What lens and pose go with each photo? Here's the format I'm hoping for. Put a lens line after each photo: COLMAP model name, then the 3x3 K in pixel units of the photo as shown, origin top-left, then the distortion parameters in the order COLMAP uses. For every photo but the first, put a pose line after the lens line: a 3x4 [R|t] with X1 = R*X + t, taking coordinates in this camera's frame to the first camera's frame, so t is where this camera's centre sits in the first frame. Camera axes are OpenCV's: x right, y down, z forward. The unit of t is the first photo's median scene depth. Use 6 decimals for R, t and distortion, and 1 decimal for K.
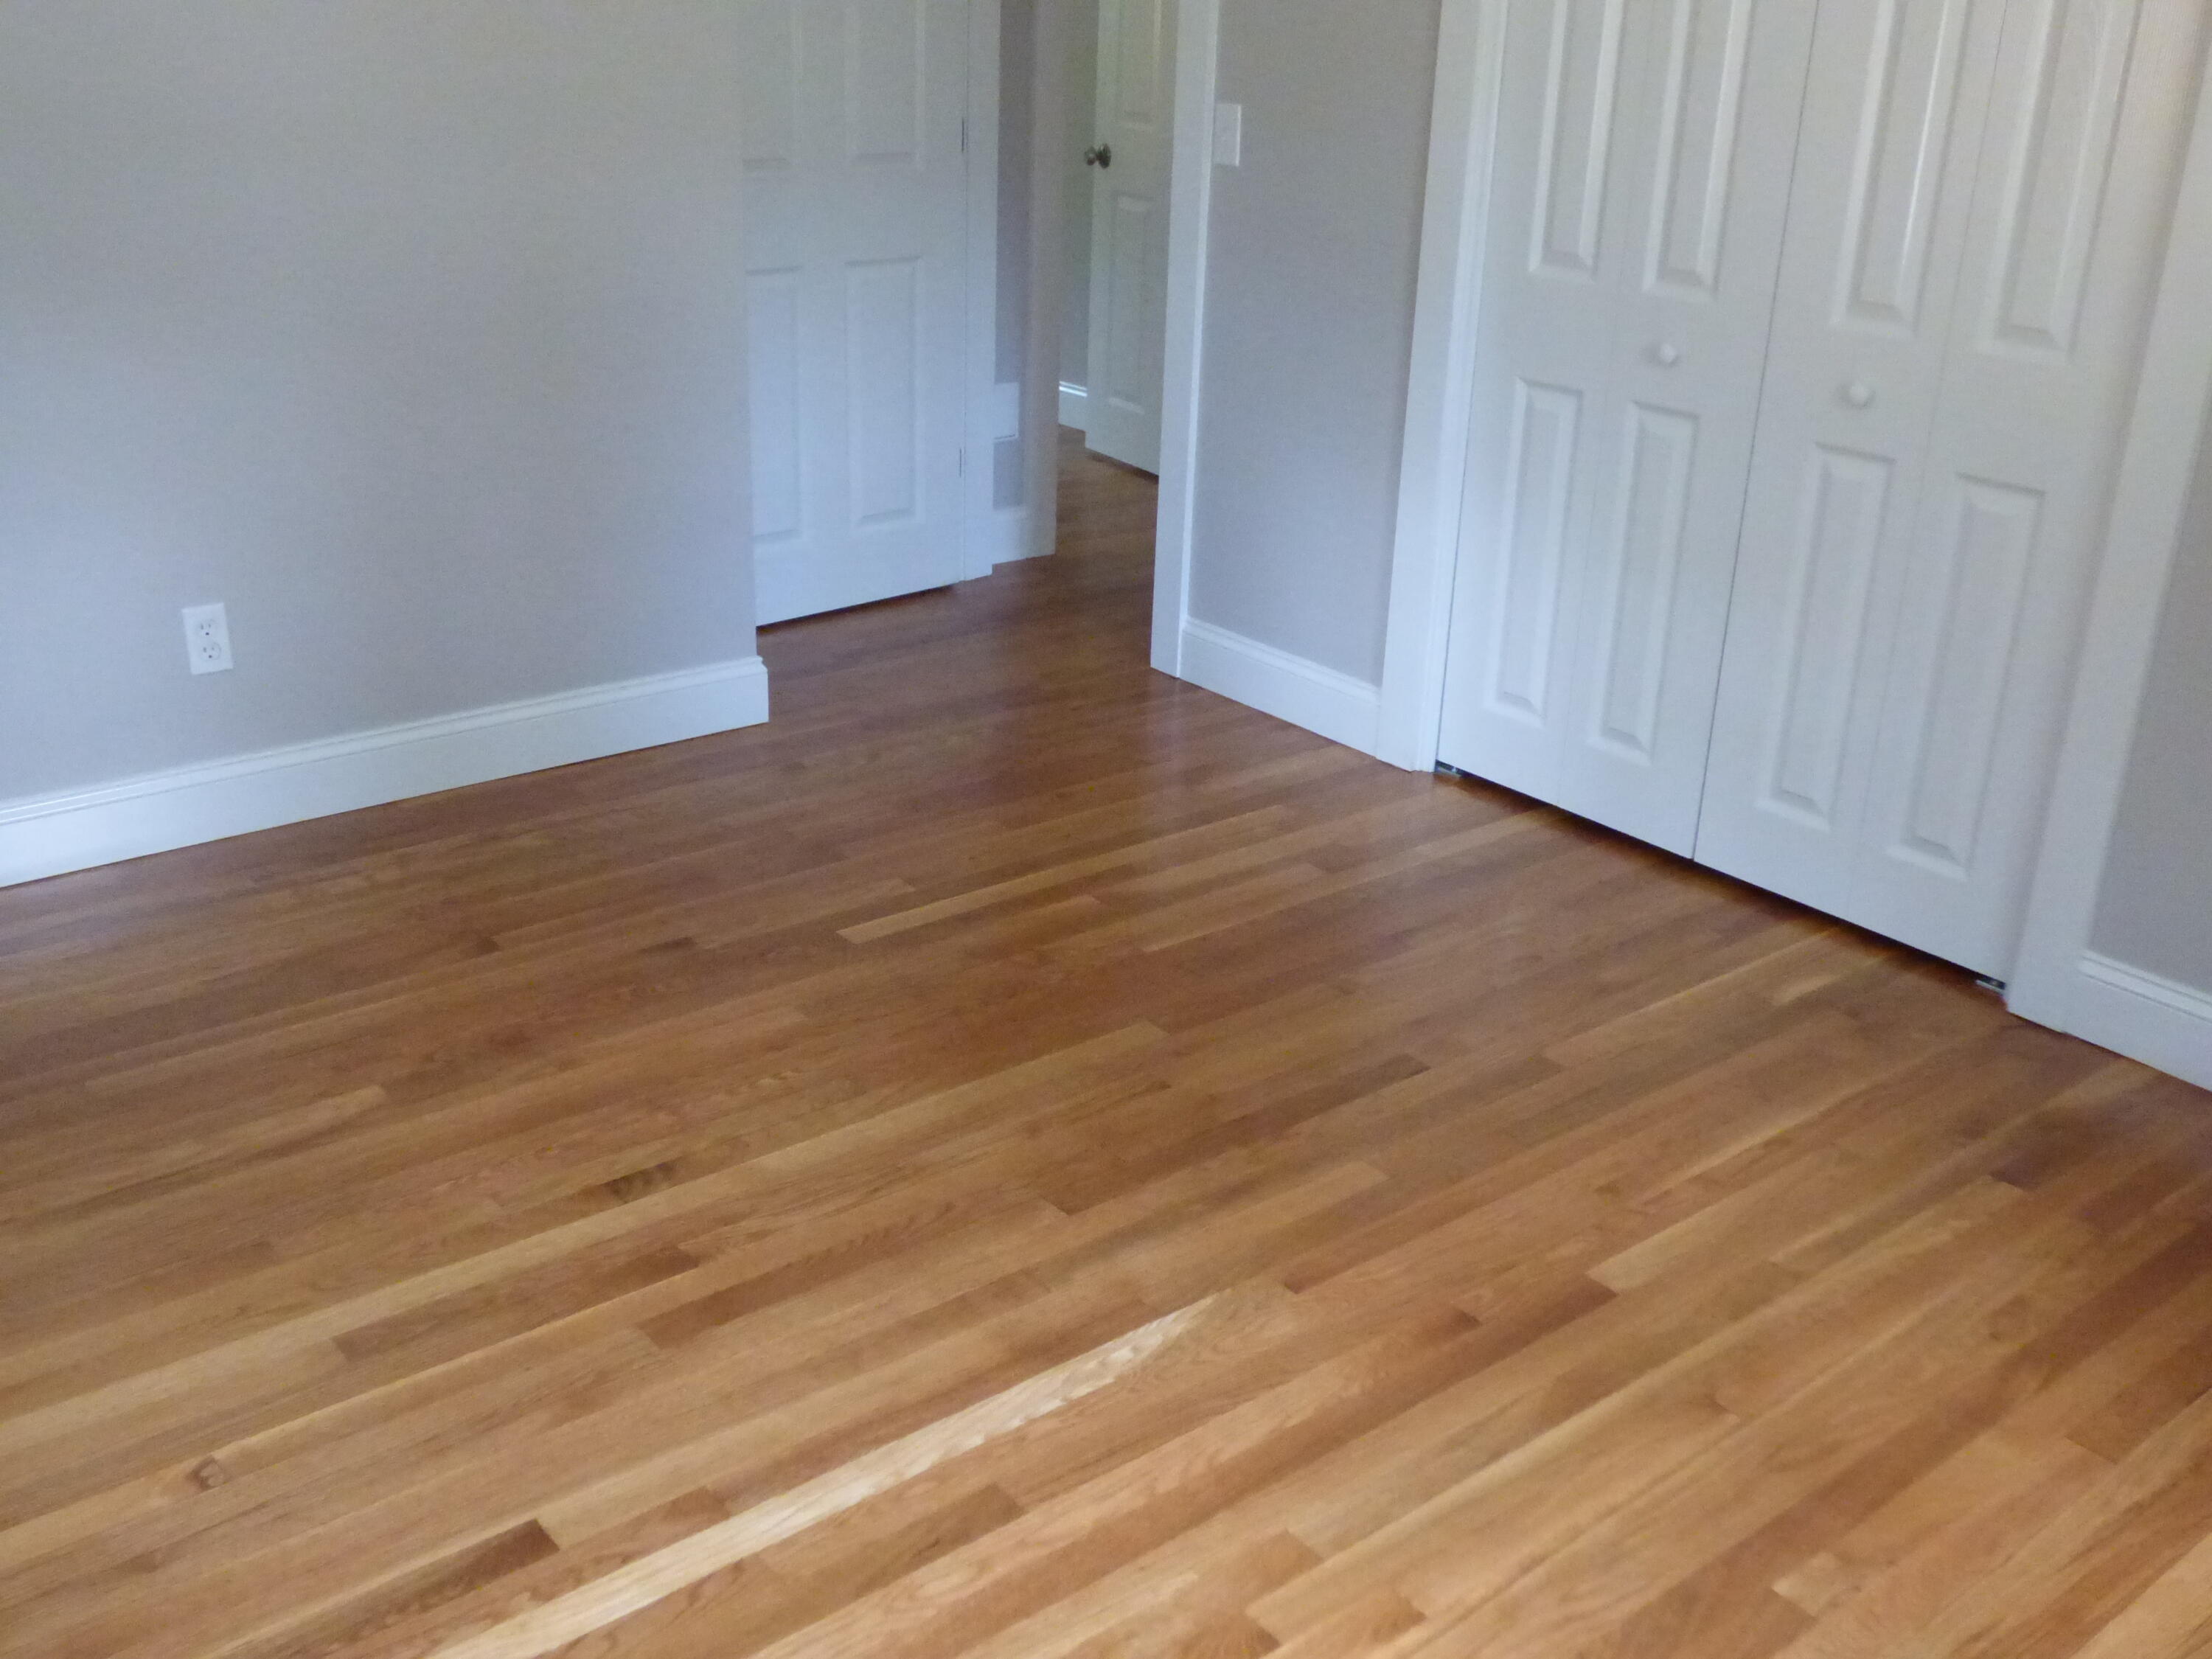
lens RADIAL K [[2160.3, 0, 1104.6], [0, 2160.3, 831.4], [0, 0, 1]] dist [0.009492, 0.000000]
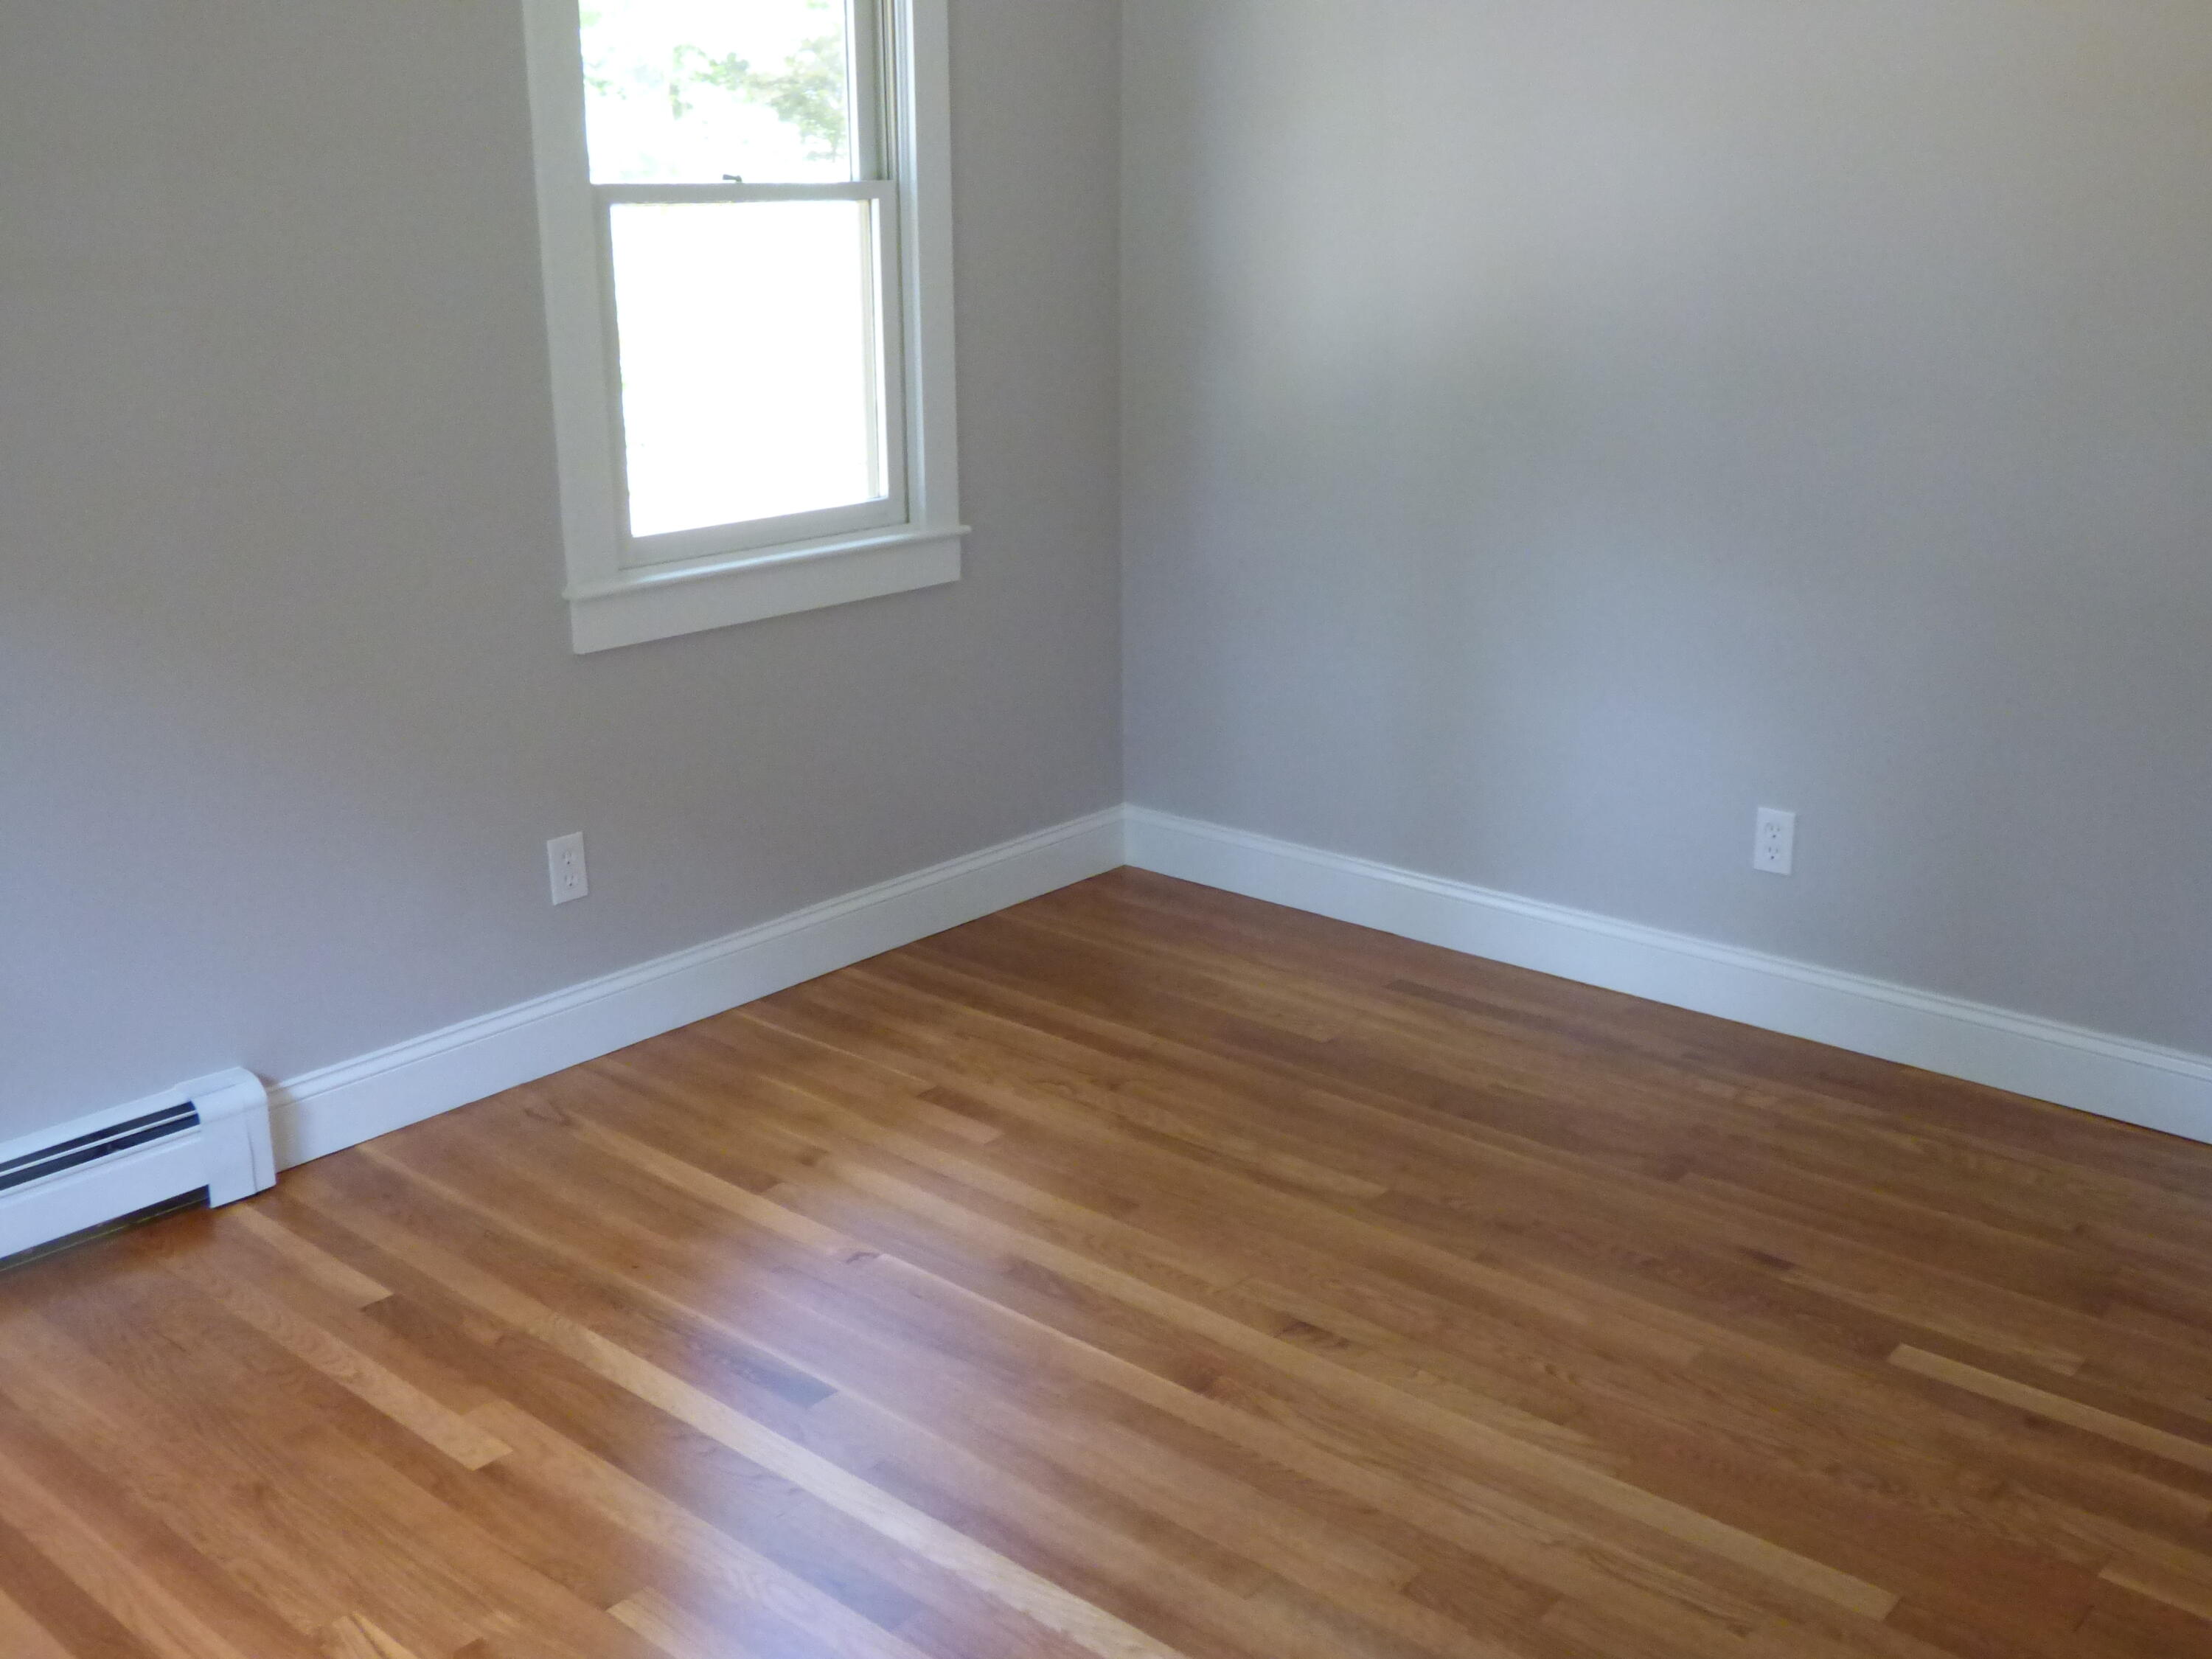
lens RADIAL K [[2160.3, 0, 1104.9], [0, 2160.3, 826.7], [0, 0, 1]] dist [0.009492, 0.000000]
pose [[0.169898, 0.251117, -0.952930, 0.615175], [-0.363002, 0.914941, 0.176386, -0.185487], [0.916168, 0.315948, 0.246603, 0.493084]]
